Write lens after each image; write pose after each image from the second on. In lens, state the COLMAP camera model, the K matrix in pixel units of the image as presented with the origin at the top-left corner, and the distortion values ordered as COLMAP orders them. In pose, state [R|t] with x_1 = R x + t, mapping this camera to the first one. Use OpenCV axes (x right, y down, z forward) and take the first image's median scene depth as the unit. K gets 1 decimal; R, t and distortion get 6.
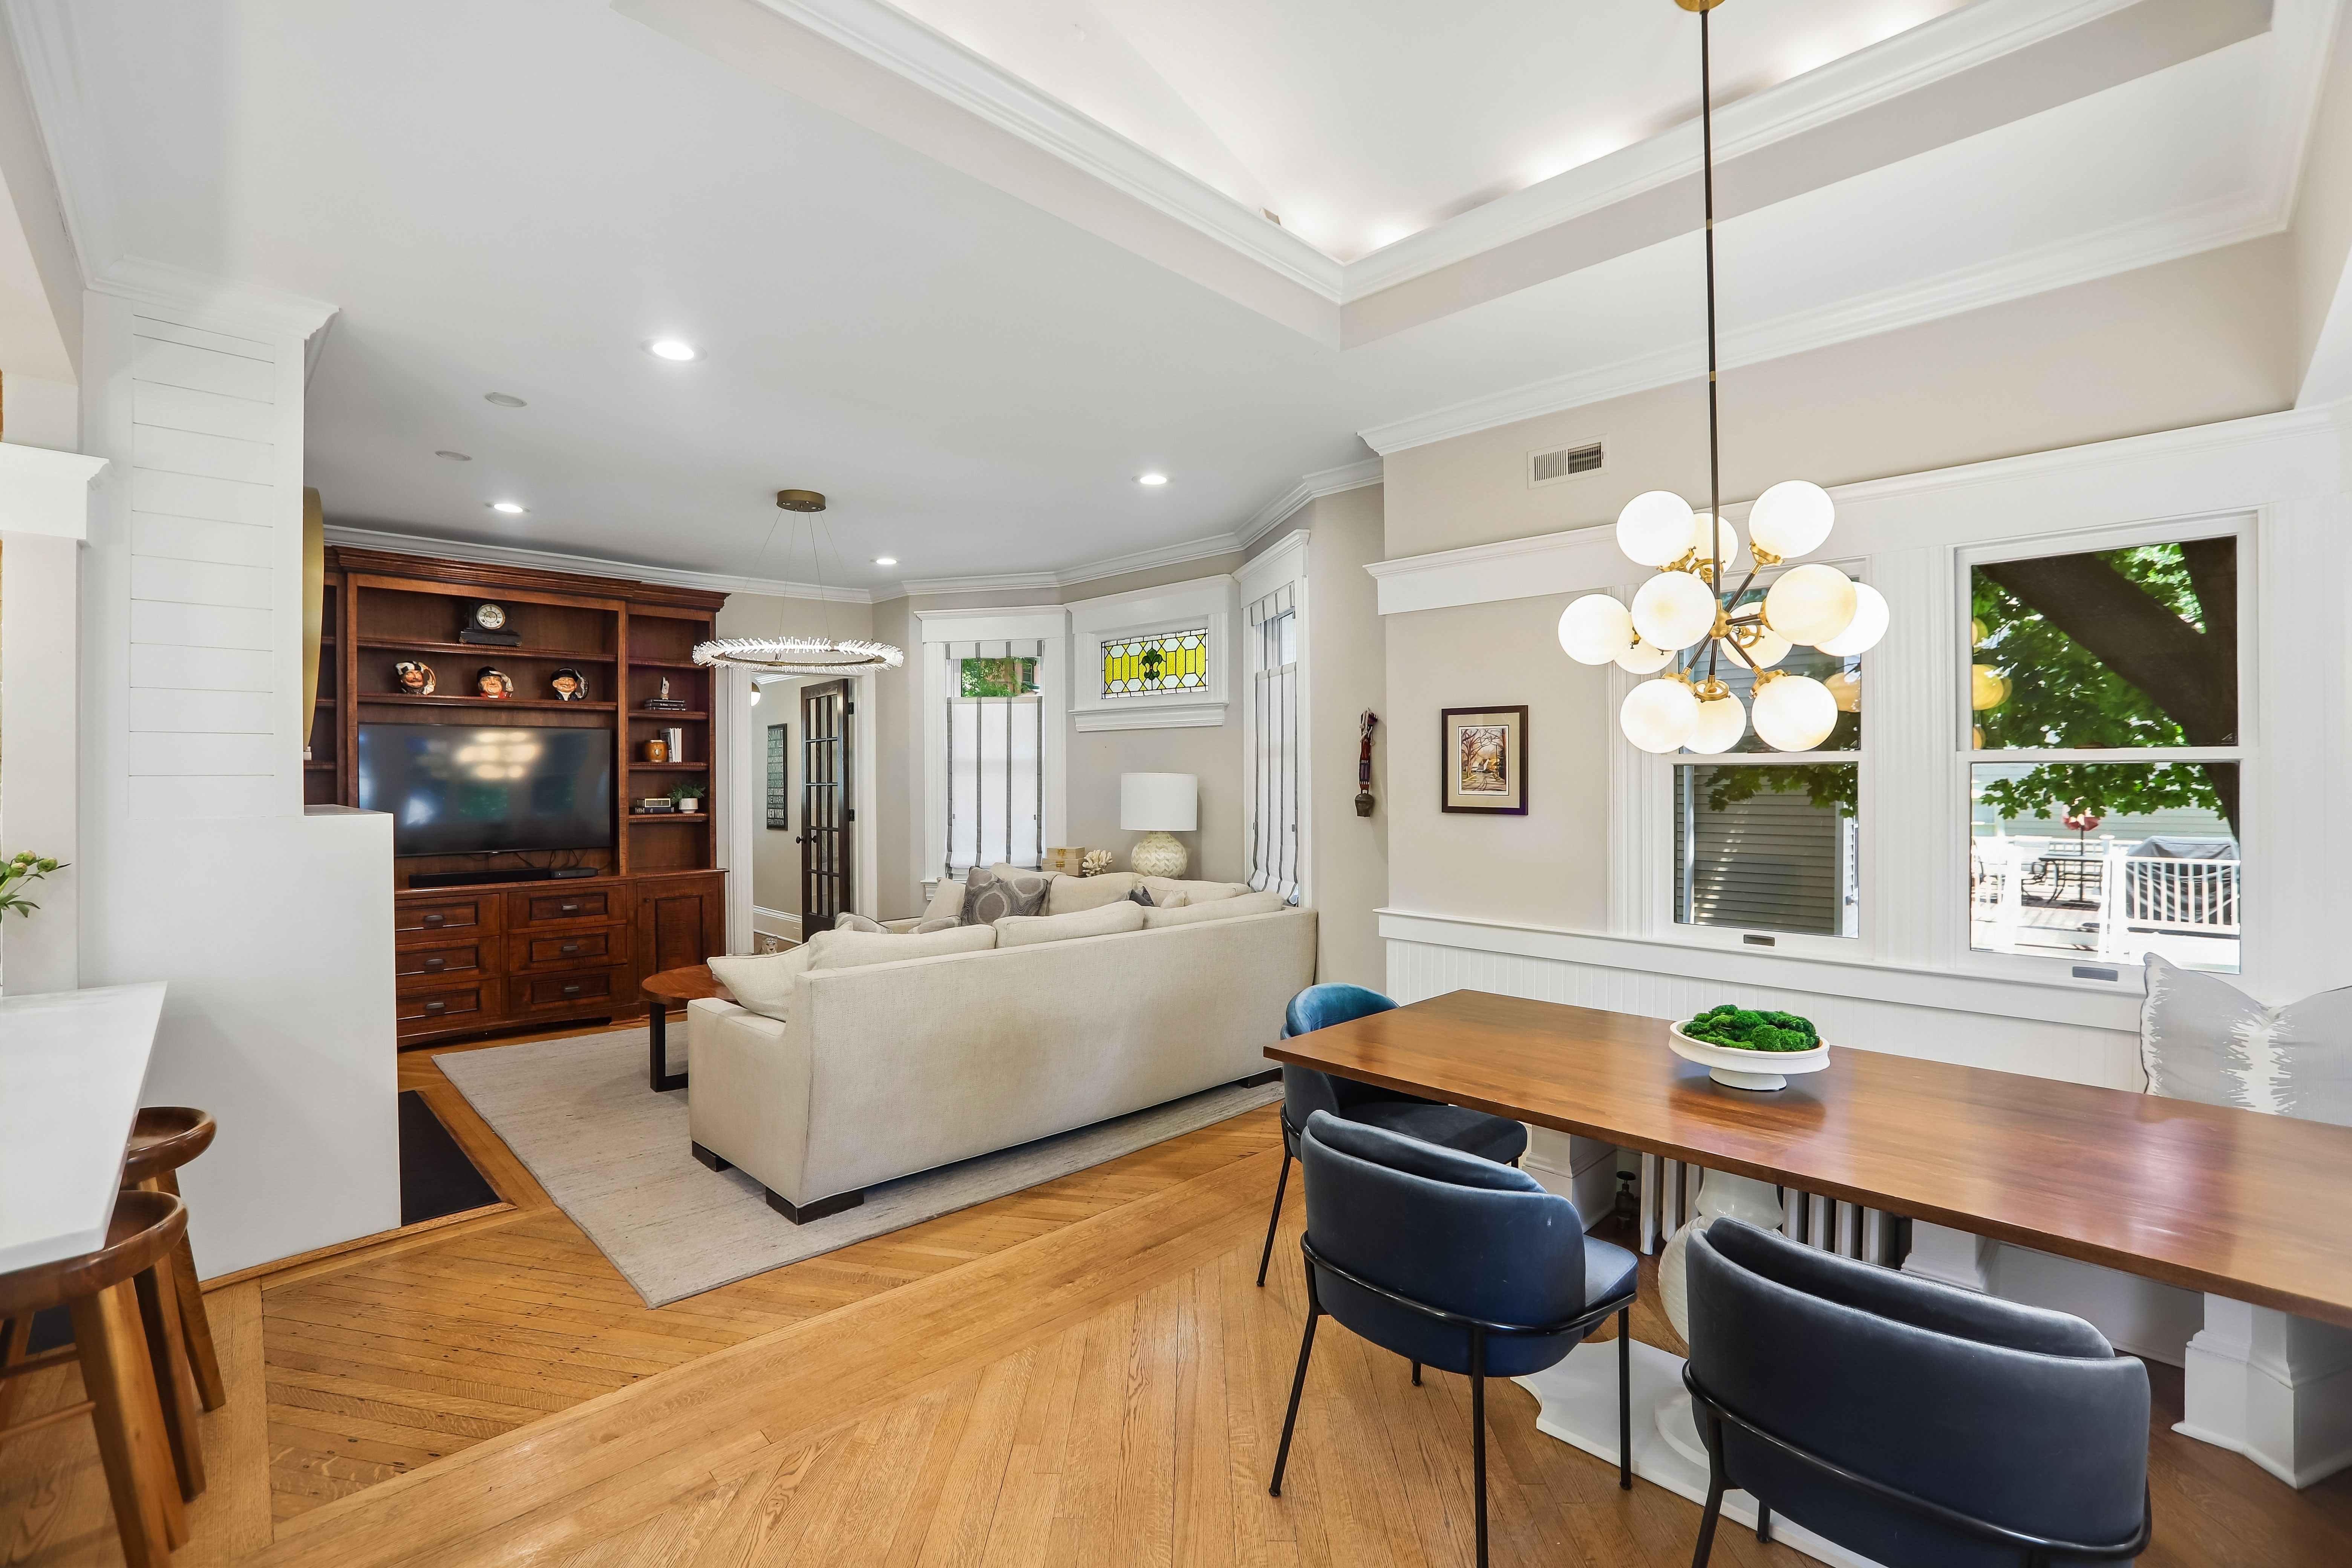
lens RADIAL K [[1031.3, 0, 1176.1], [0, 1031.3, 774.6], [0, 0, 1]] dist [-0.057012, 0.019741]
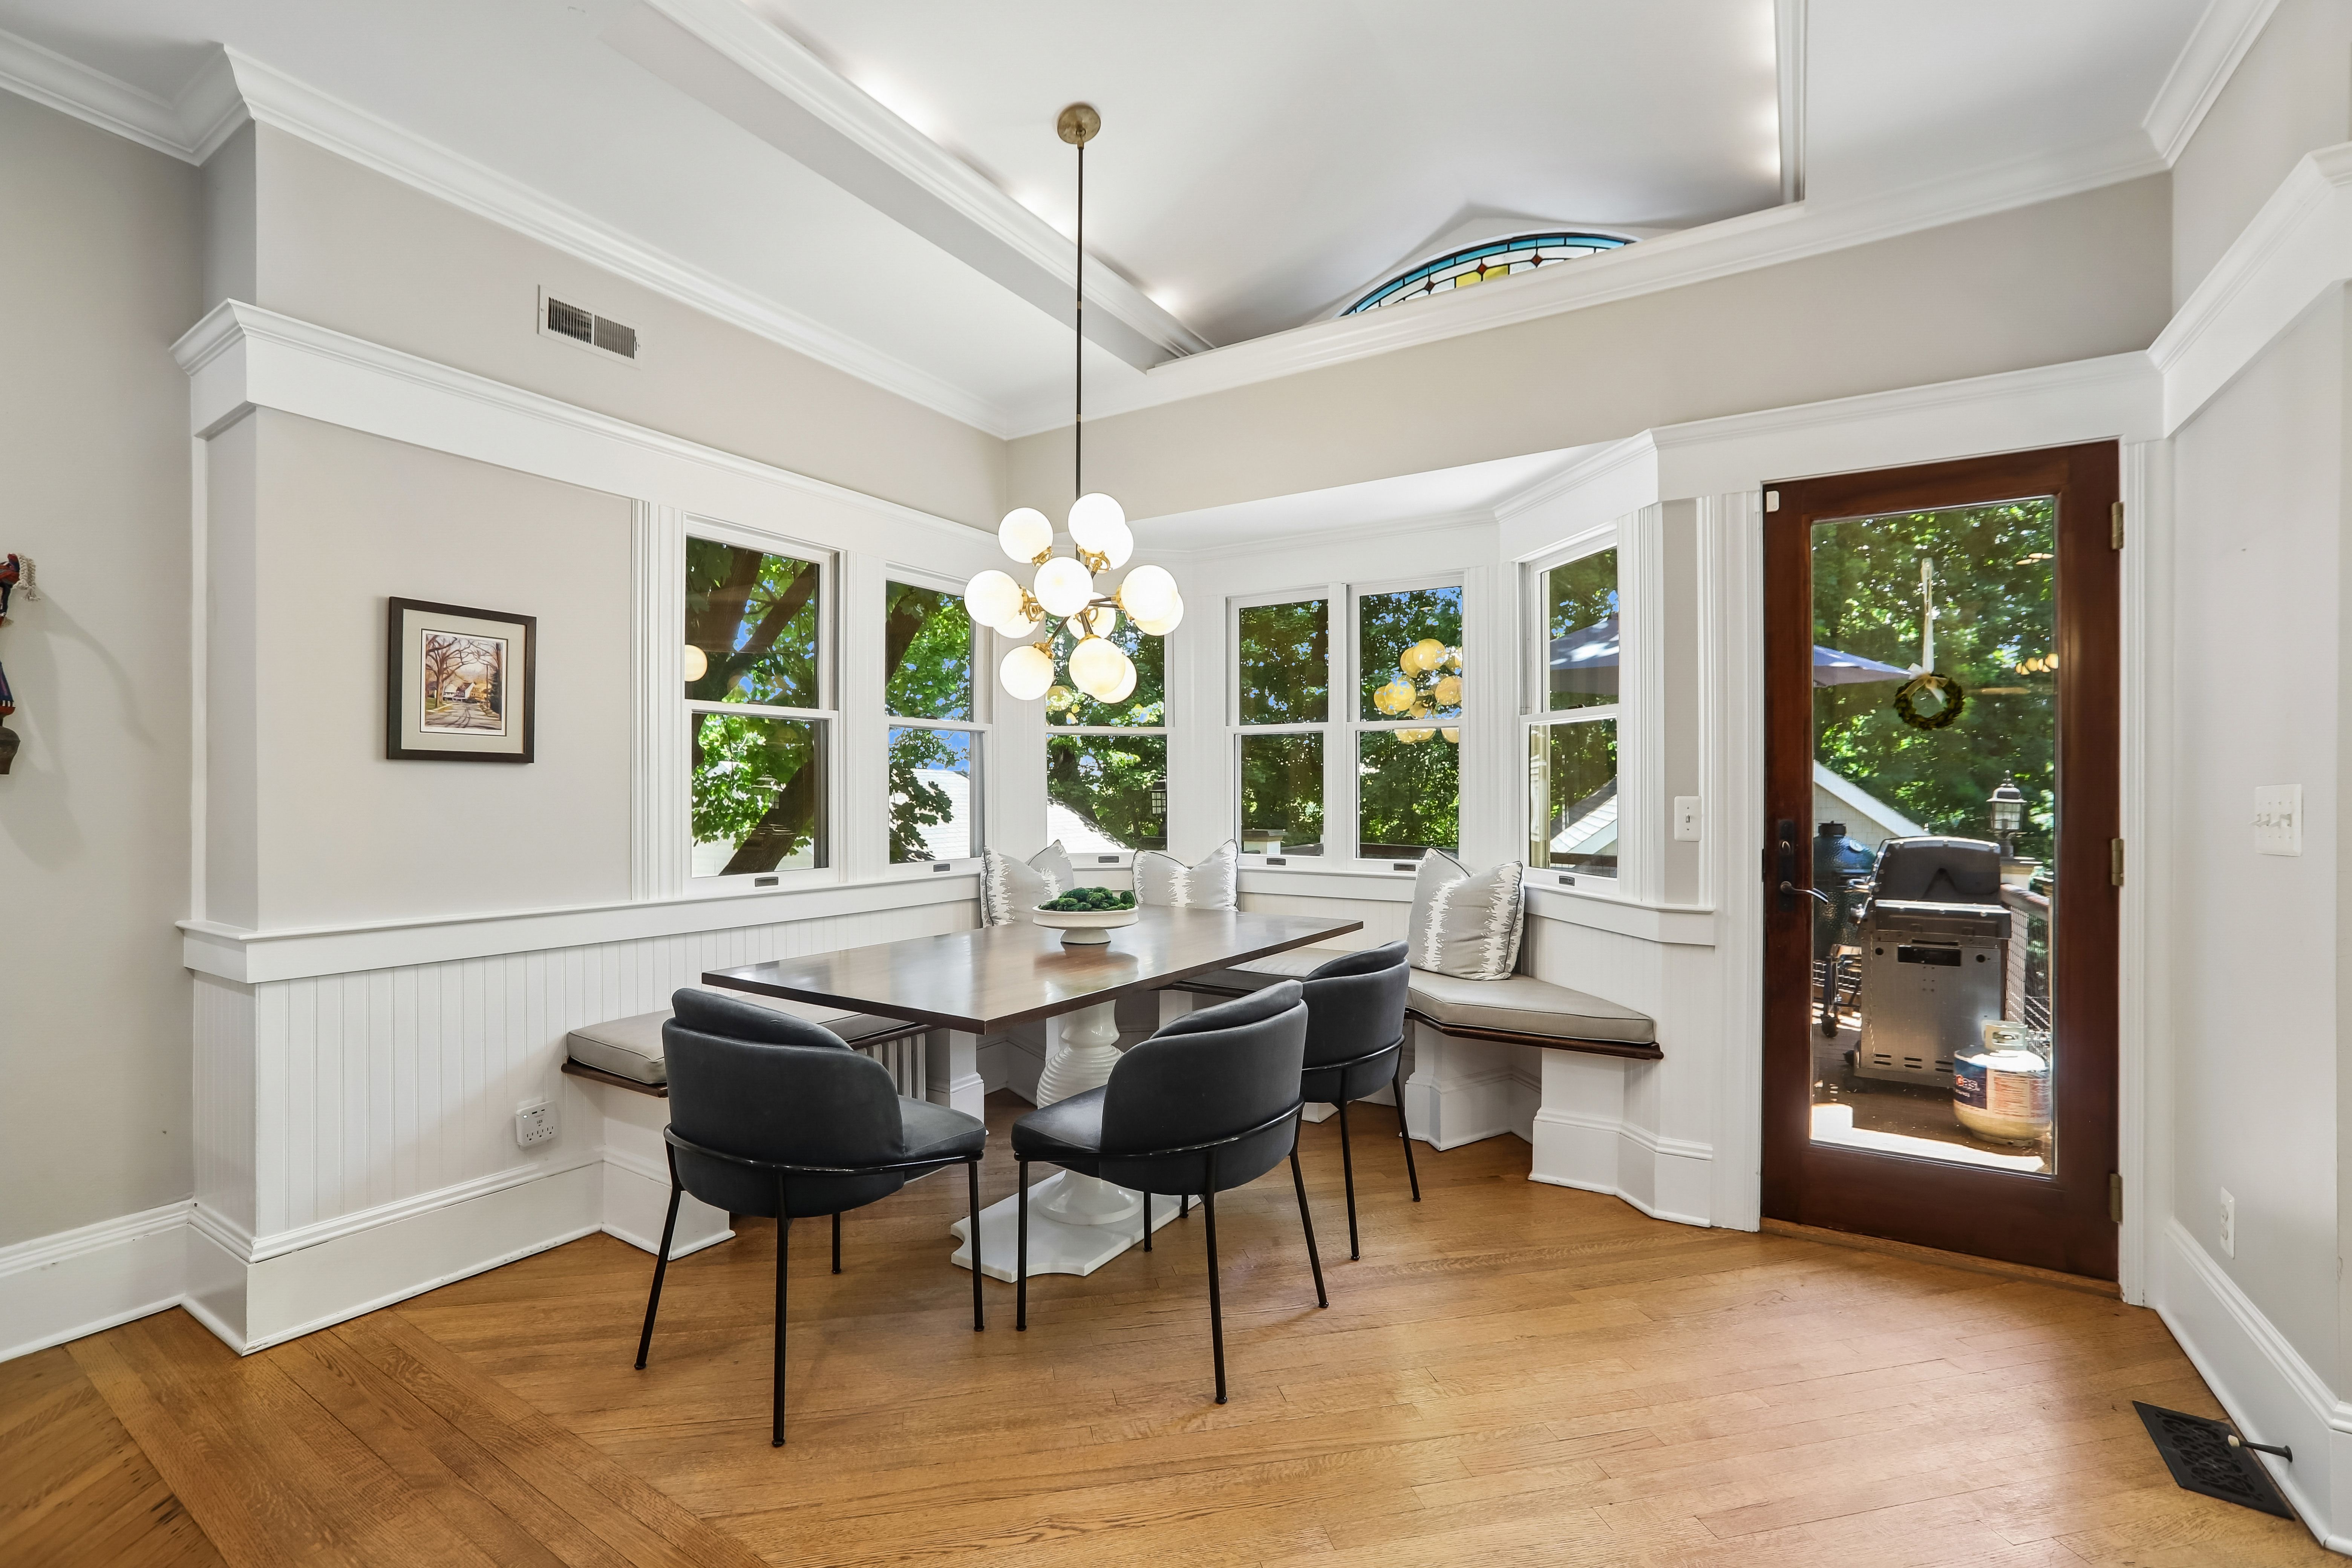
lens RADIAL K [[1031.3, 0, 1190.1], [0, 1031.3, 788.8], [0, 0, 1]] dist [-0.057012, 0.019741]
pose [[-0.227487, 0.006613, 0.973759, -0.308791], [-0.001722, 0.999973, -0.007193, 0.039708], [-0.973780, -0.003313, -0.227469, 0.442682]]
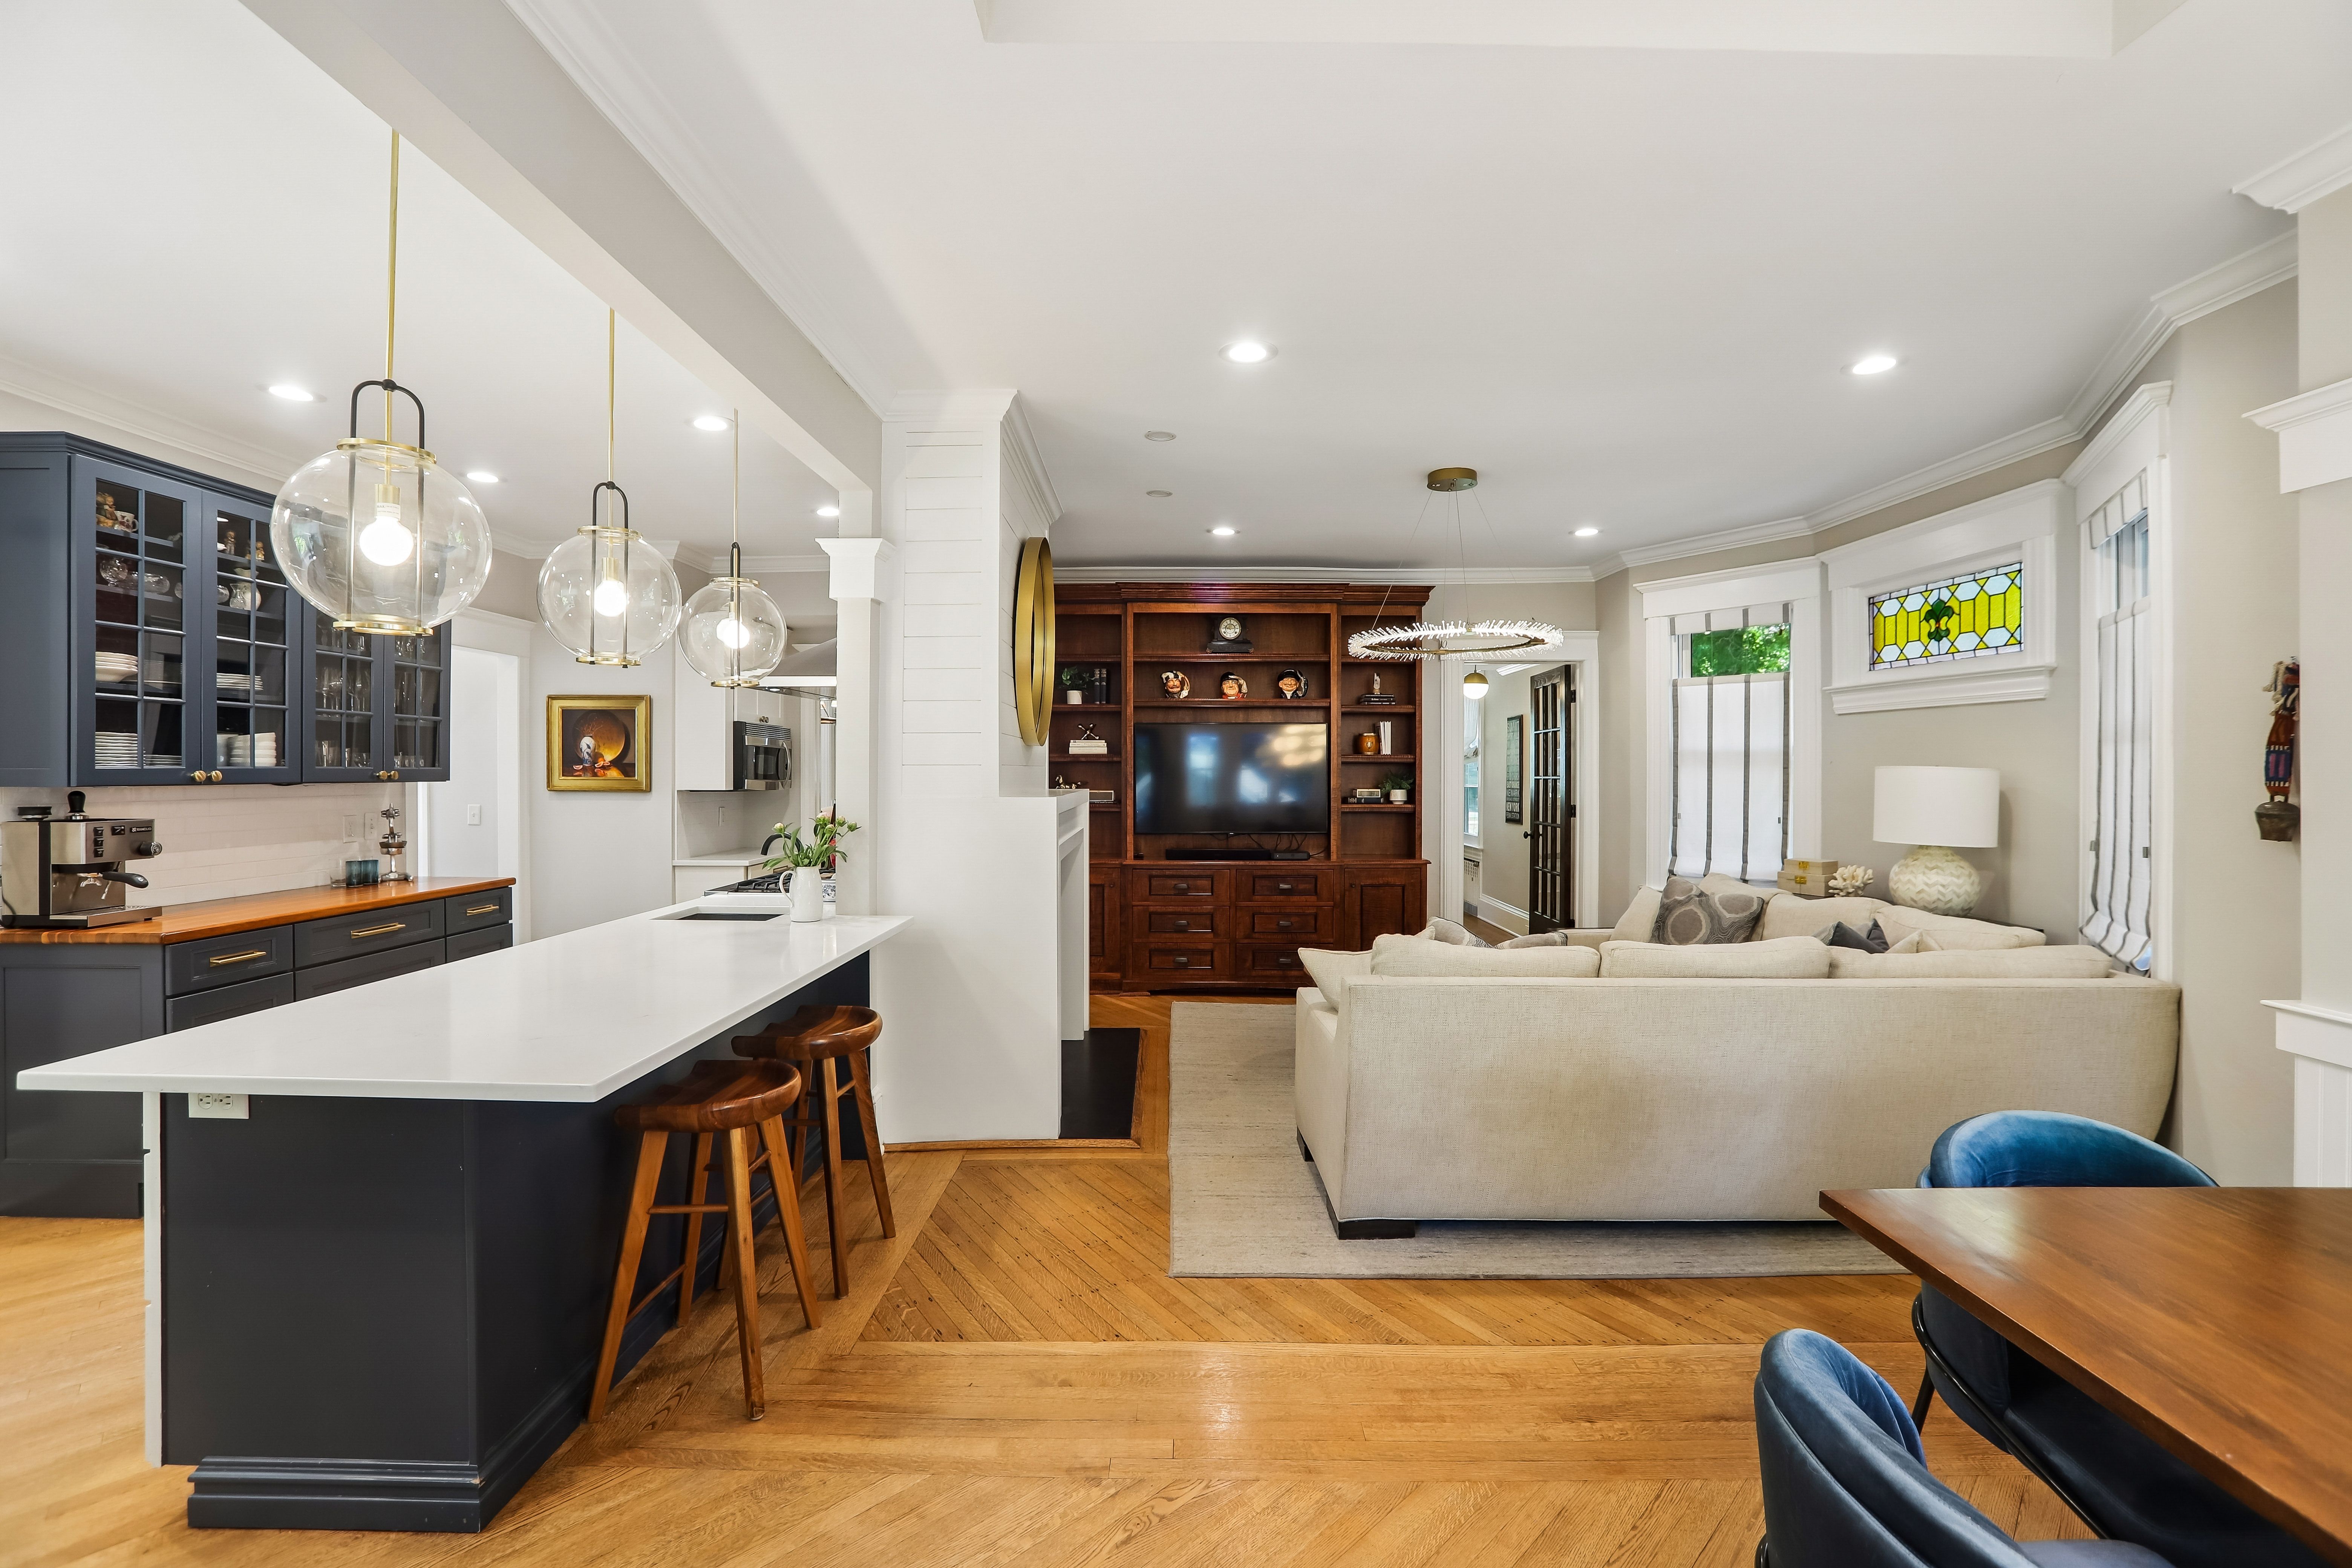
lens RADIAL K [[1031.3, 0, 1177.6], [0, 1031.3, 768.7], [0, 0, 1]] dist [-0.057012, 0.019741]
pose [[0.714558, 0.005564, -0.699554, 0.102071], [-0.005214, 0.999983, 0.002627, 0.000645], [0.699556, 0.001770, 0.714575, 0.116015]]
